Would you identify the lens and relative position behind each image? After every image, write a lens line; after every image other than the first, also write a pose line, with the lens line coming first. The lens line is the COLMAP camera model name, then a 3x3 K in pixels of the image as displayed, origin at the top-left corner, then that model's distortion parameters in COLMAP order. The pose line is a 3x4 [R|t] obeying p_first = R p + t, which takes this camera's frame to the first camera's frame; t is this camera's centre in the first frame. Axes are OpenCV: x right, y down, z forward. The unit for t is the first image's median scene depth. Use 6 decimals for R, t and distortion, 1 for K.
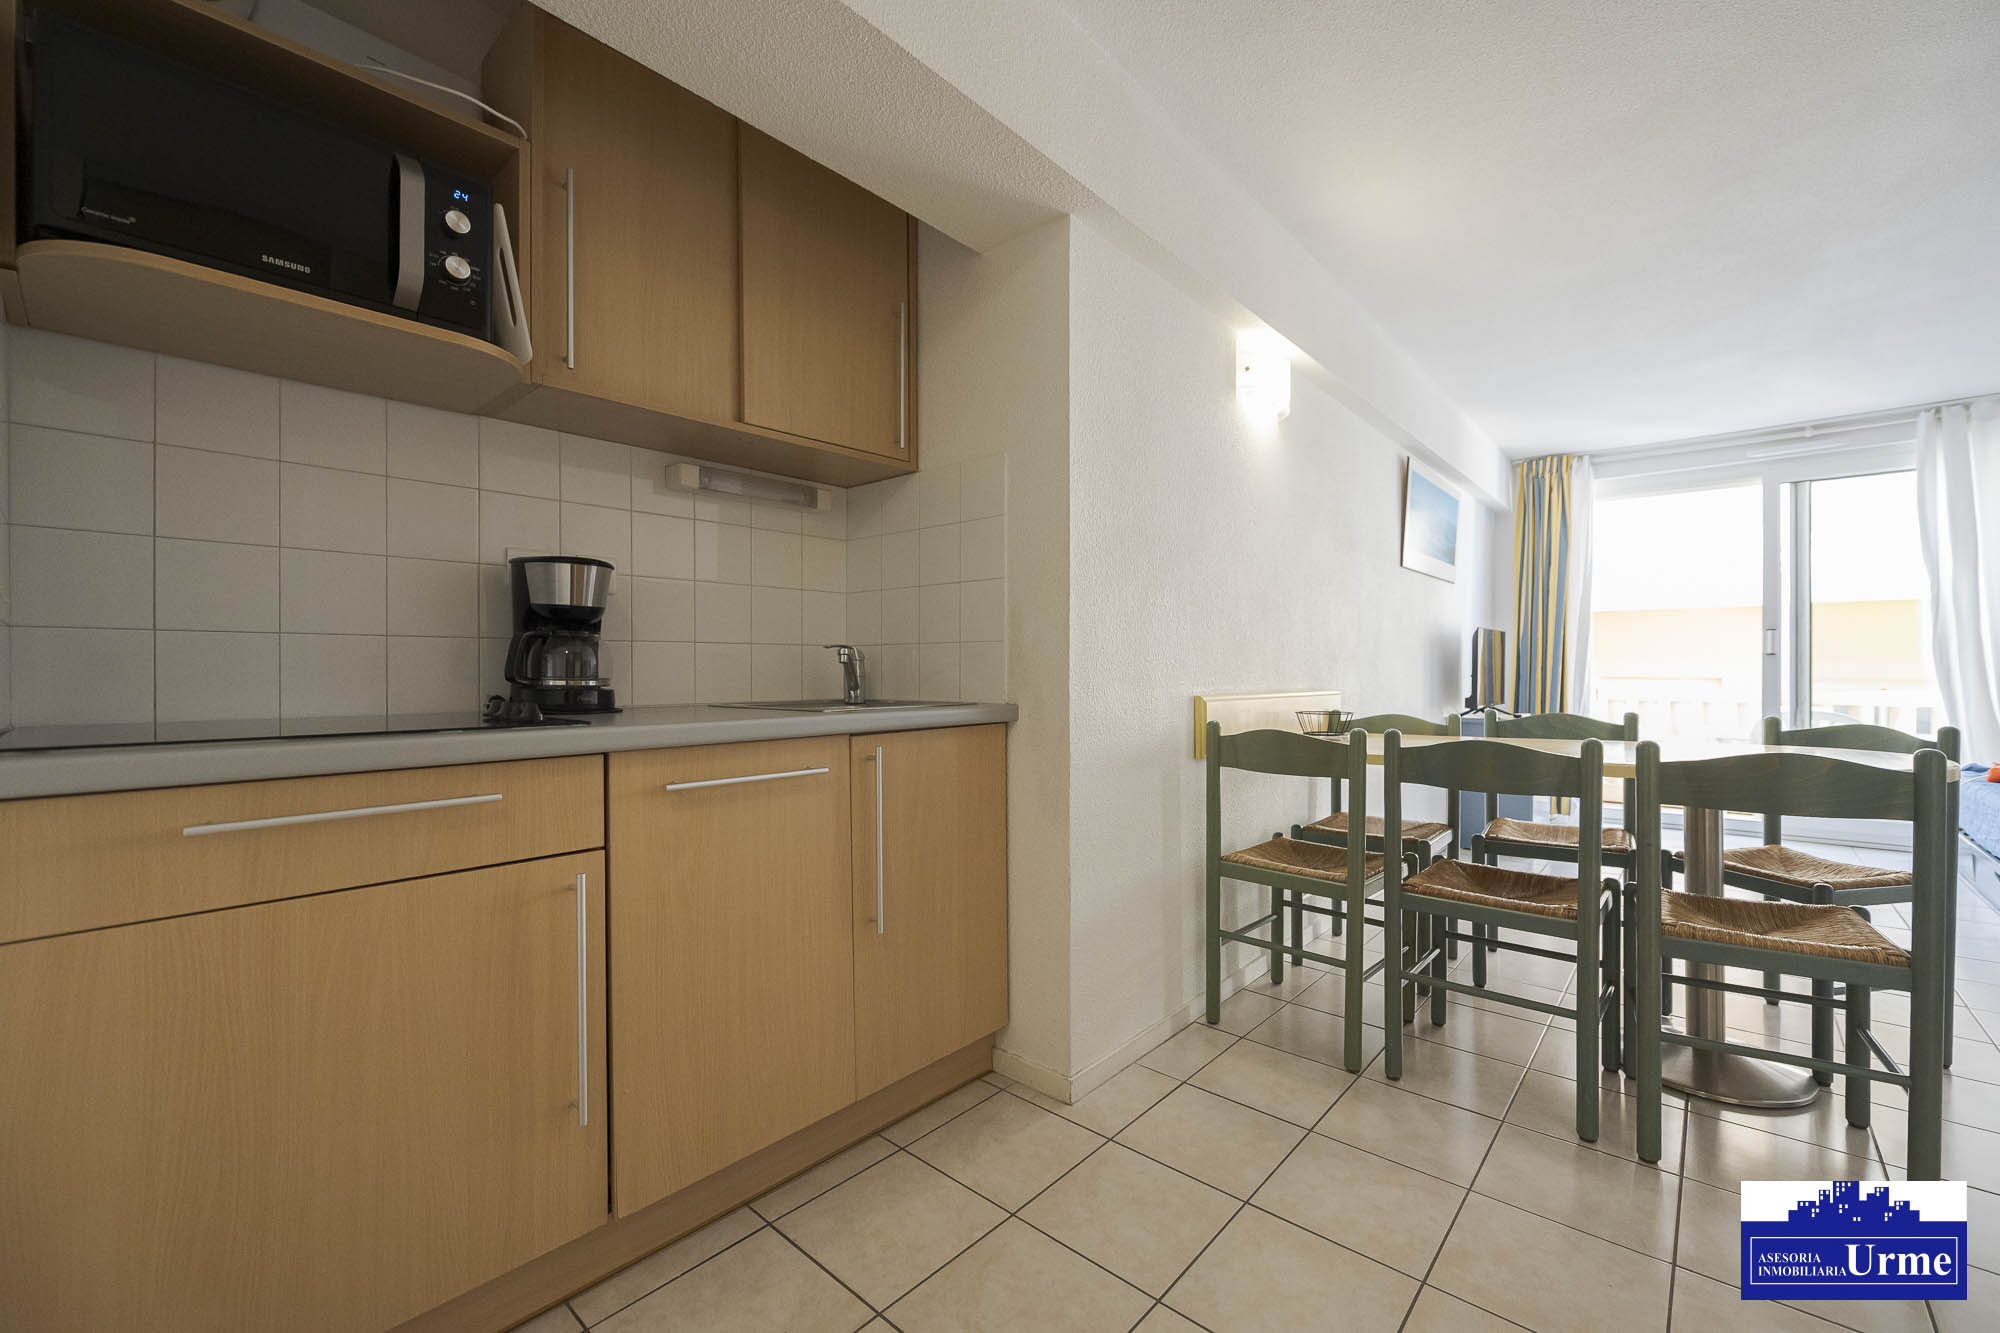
lens RADIAL K [[811.9, 0, 1045.0], [0, 811.9, 675.2], [0, 0, 1]] dist [-0.021396, -0.000147]
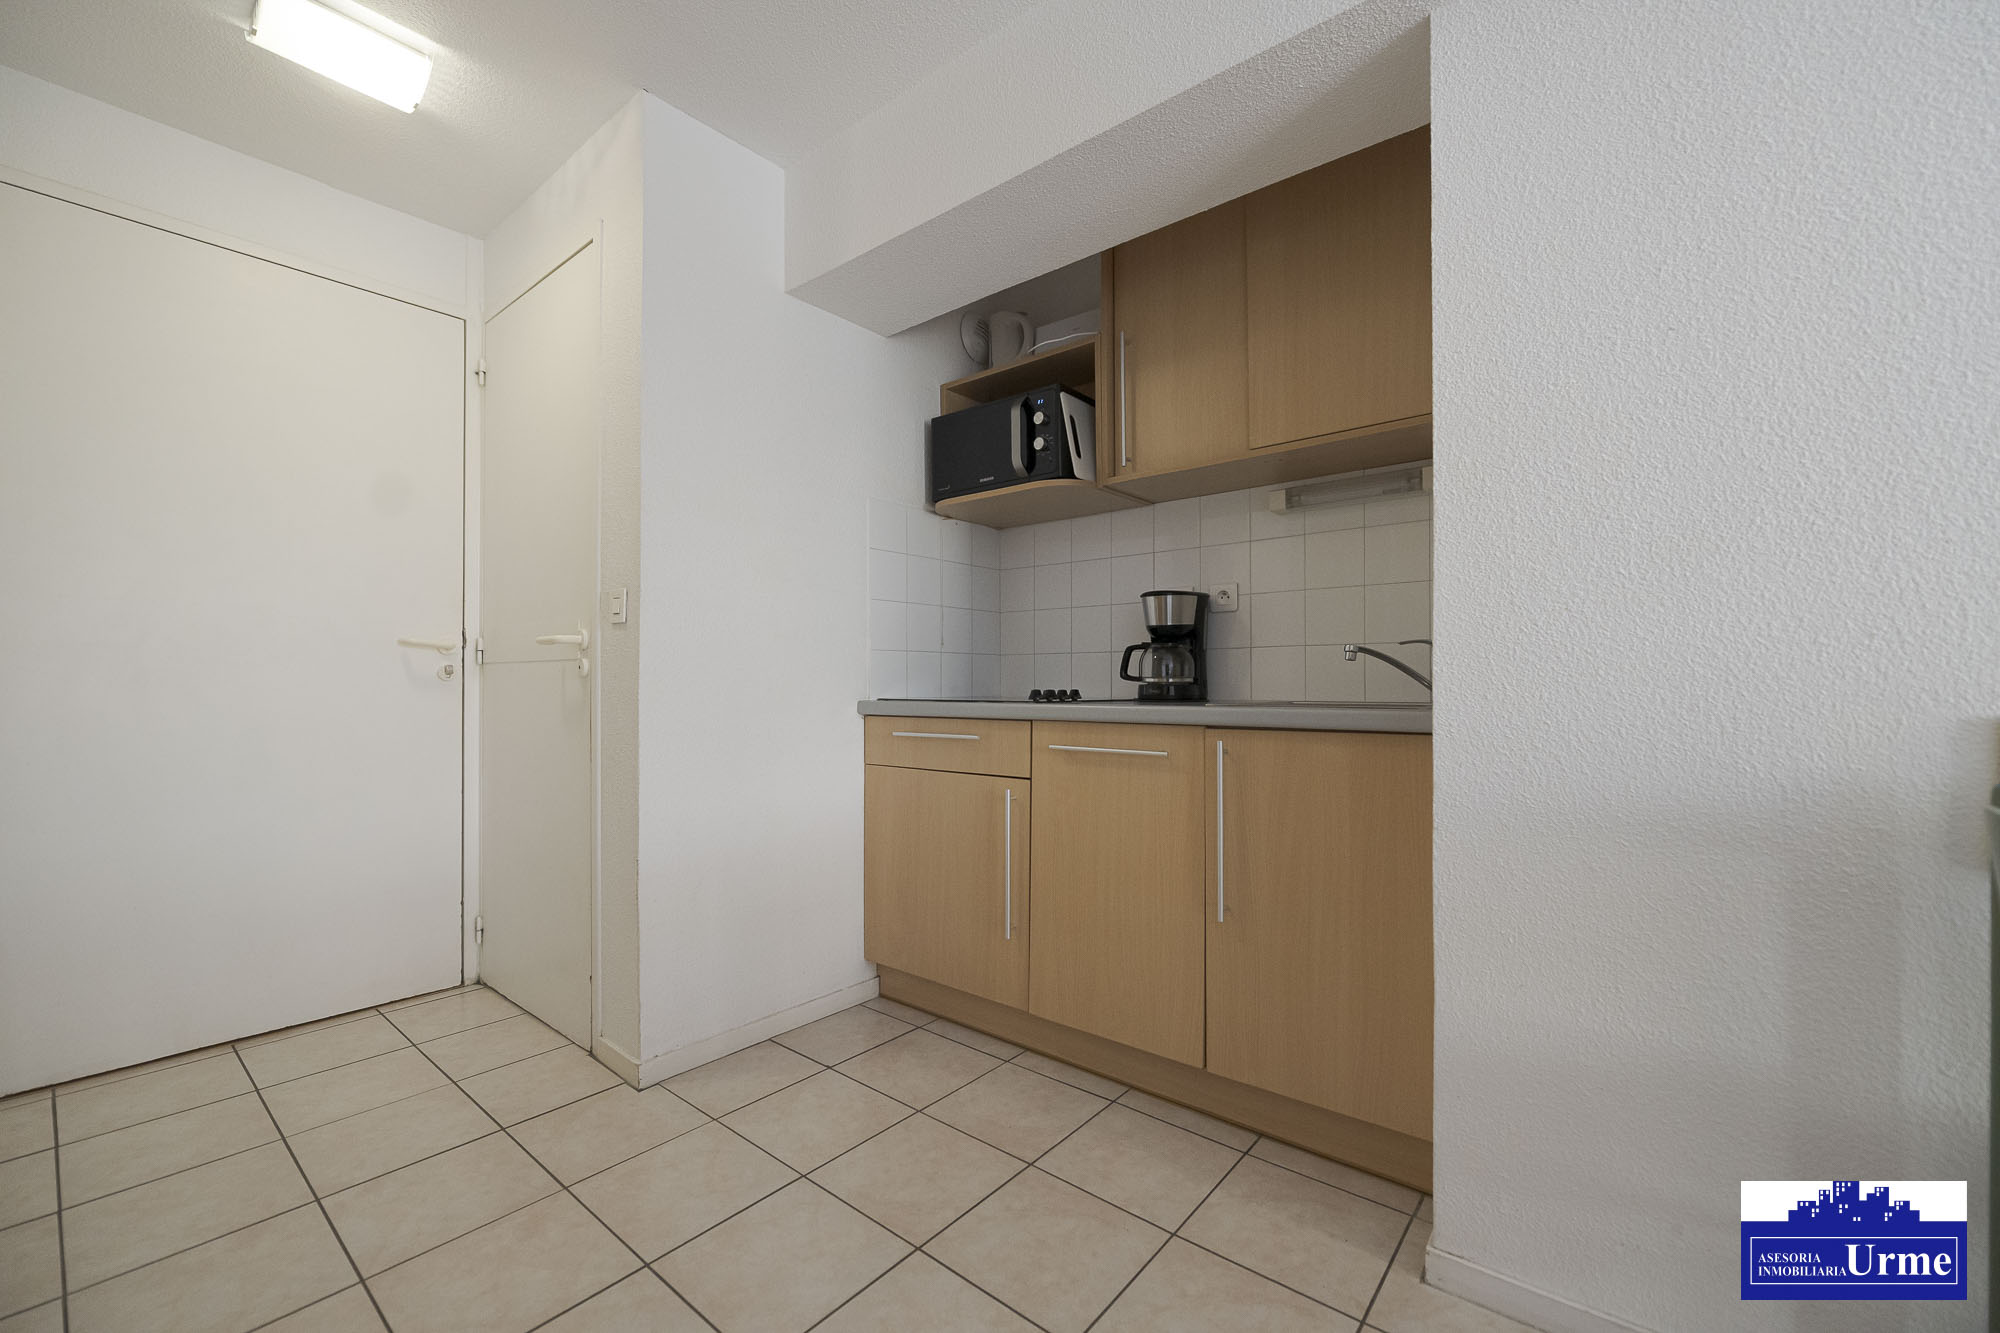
lens RADIAL K [[811.9, 0, 1000.9], [0, 811.9, 677.2], [0, 0, 1]] dist [-0.021396, -0.000147]
pose [[-0.000957, -0.004157, -0.999991, 0.826833], [-0.003332, 0.999986, -0.004154, 0.011674], [0.999994, 0.003328, -0.000971, 0.715694]]
